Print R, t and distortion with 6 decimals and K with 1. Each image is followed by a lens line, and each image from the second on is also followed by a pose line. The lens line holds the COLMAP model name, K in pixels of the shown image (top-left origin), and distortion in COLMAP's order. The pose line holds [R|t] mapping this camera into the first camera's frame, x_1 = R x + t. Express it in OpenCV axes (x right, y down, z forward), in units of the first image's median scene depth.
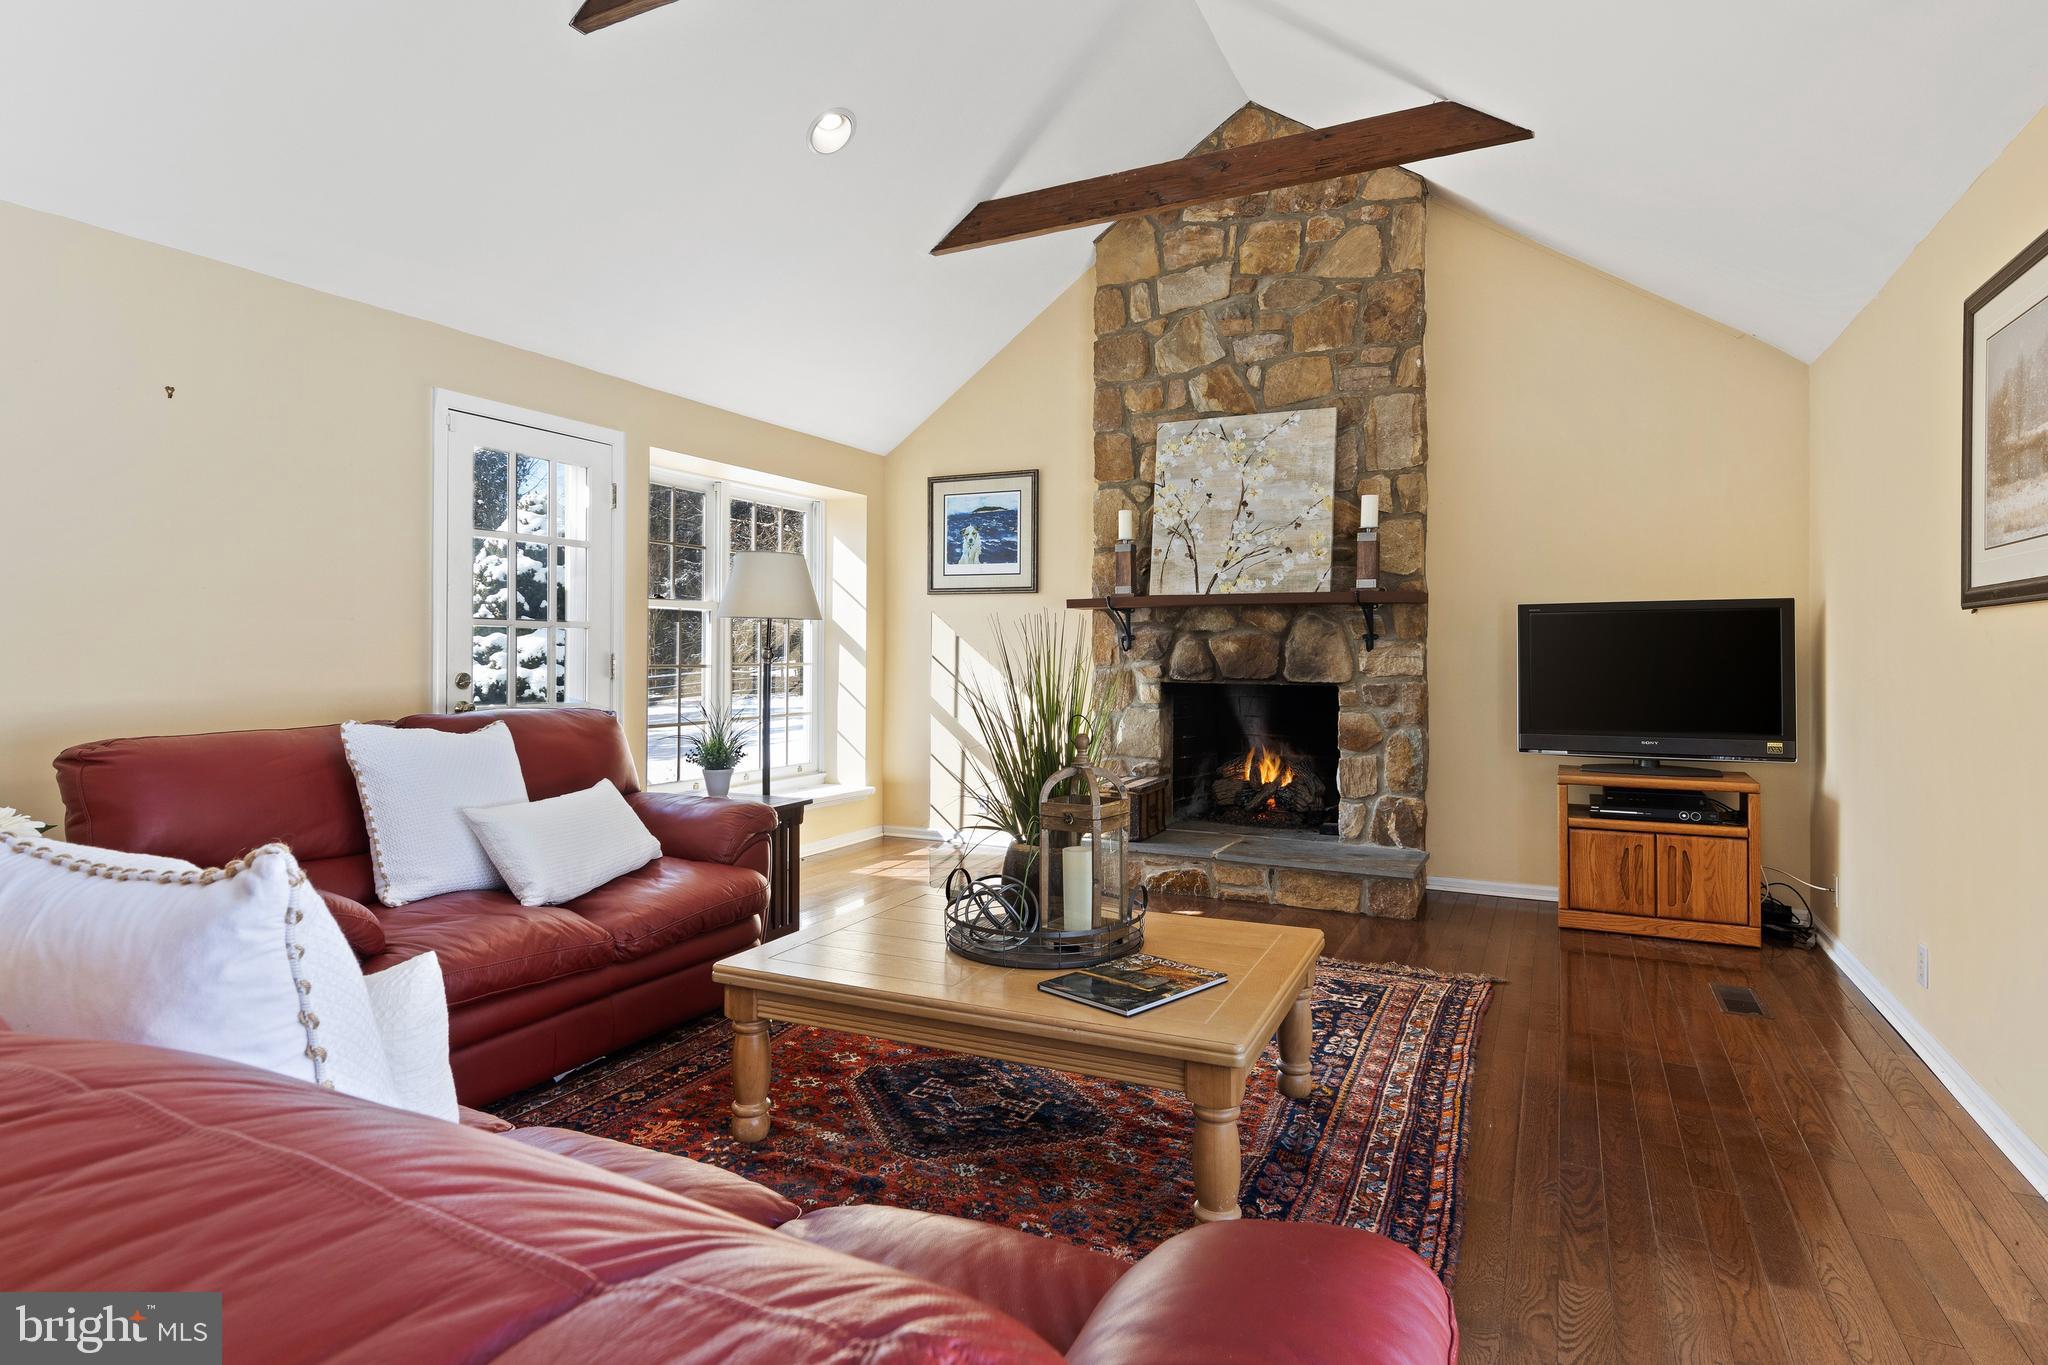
lens RADIAL K [[1053.0, 0, 1026.6], [0, 1053.0, 667.2], [0, 0, 1]] dist [0.012389, -0.000932]
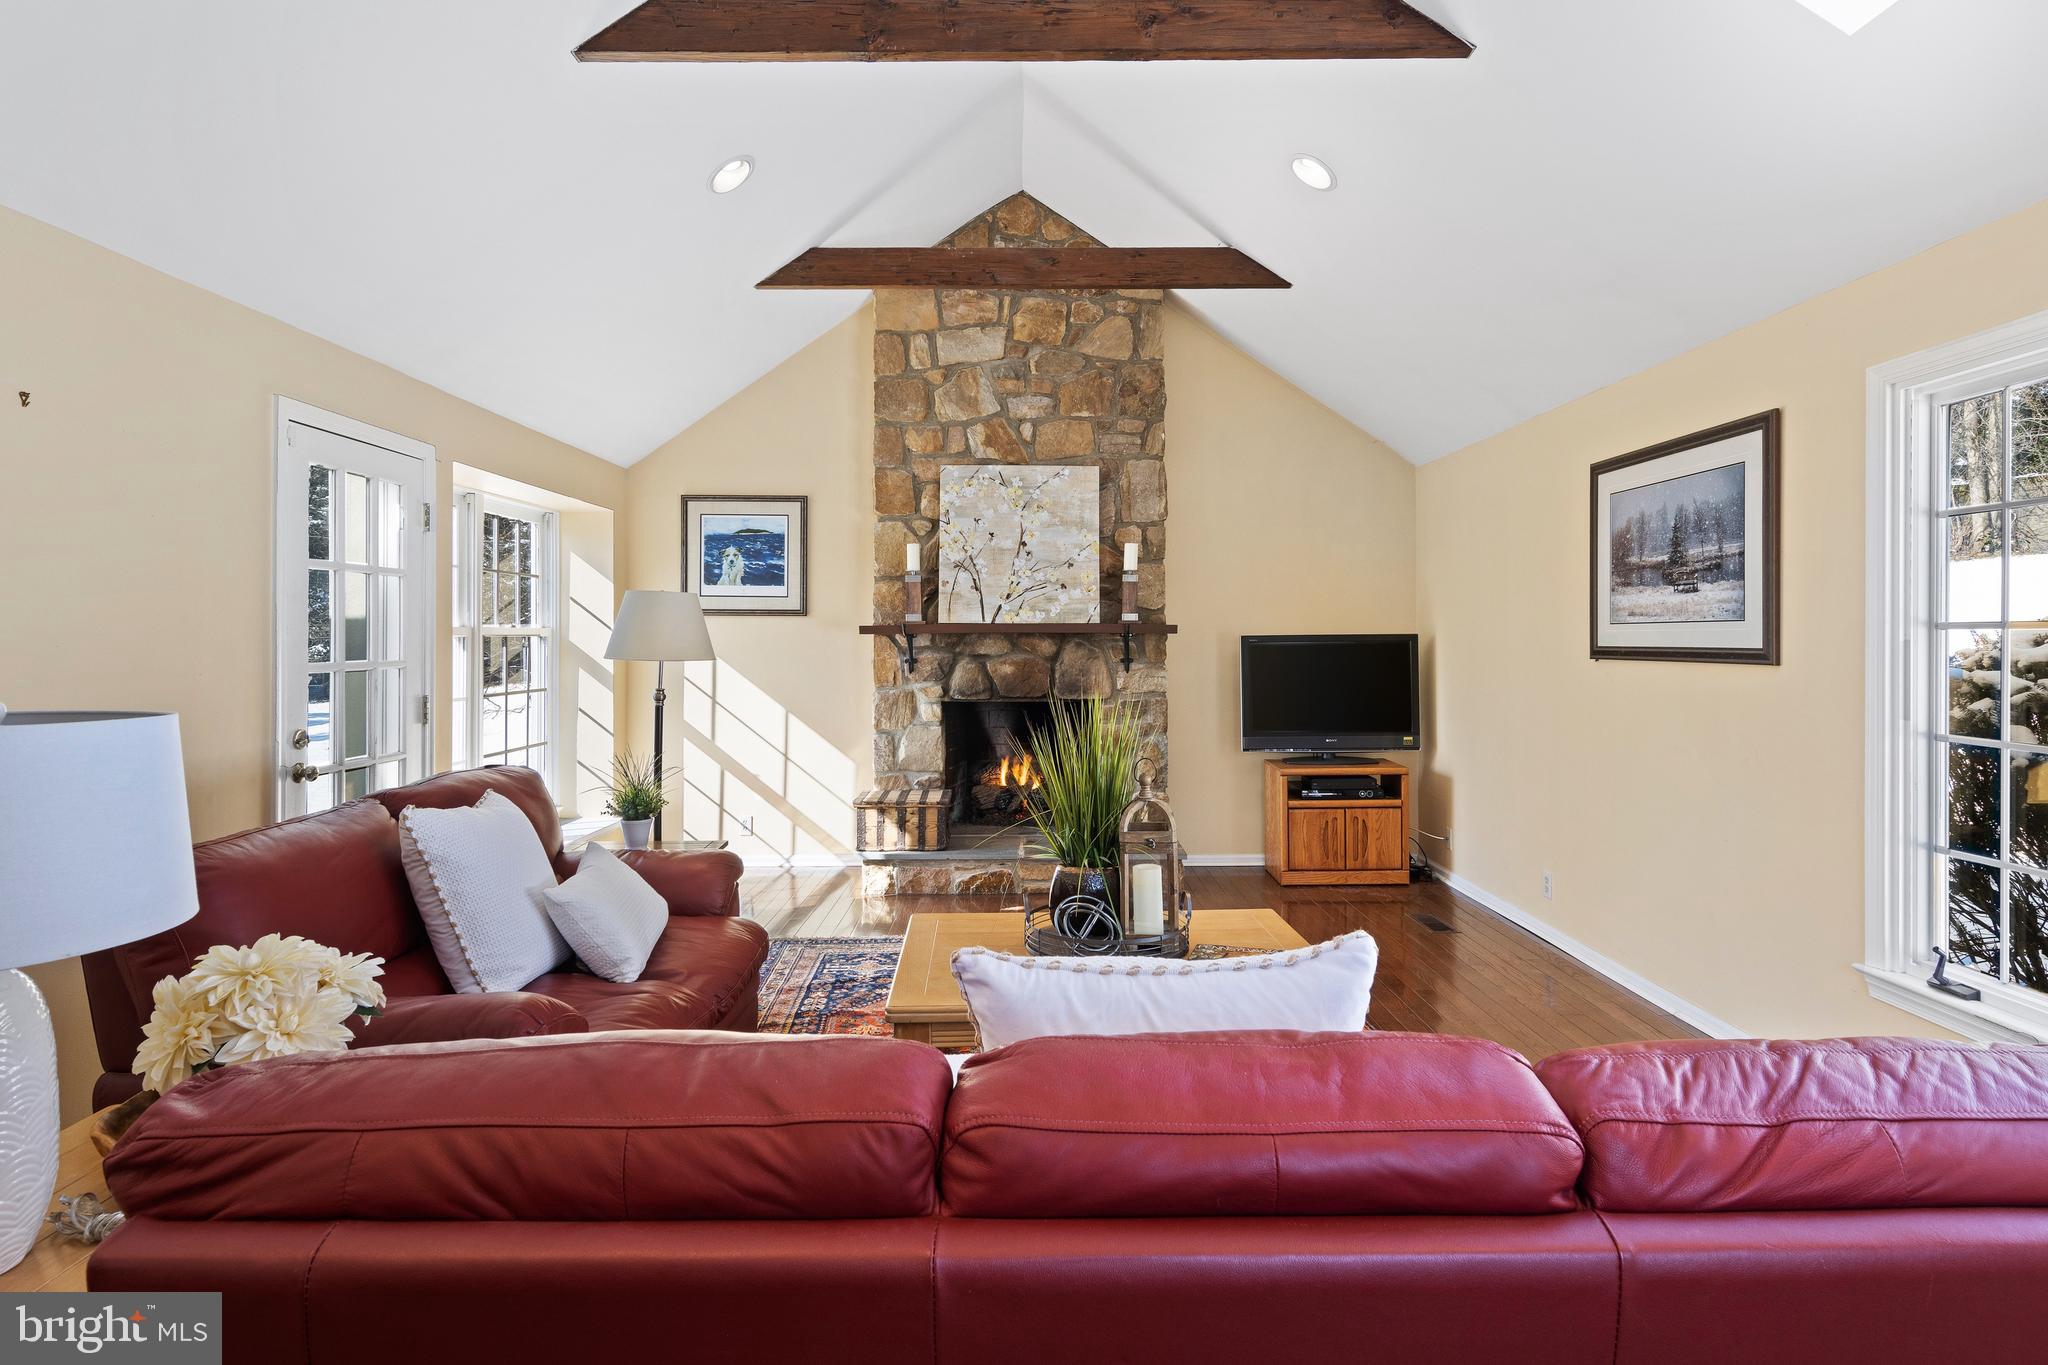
lens RADIAL K [[1054.0, 0, 1031.6], [0, 1054.0, 655.0], [0, 0, 1]] dist [0.010758, -0.000196]
pose [[0.892844, -0.011743, 0.450212, -0.294771], [0.011548, 0.999928, 0.003179, -0.038214], [-0.450217, 0.002361, 0.892916, -0.018293]]
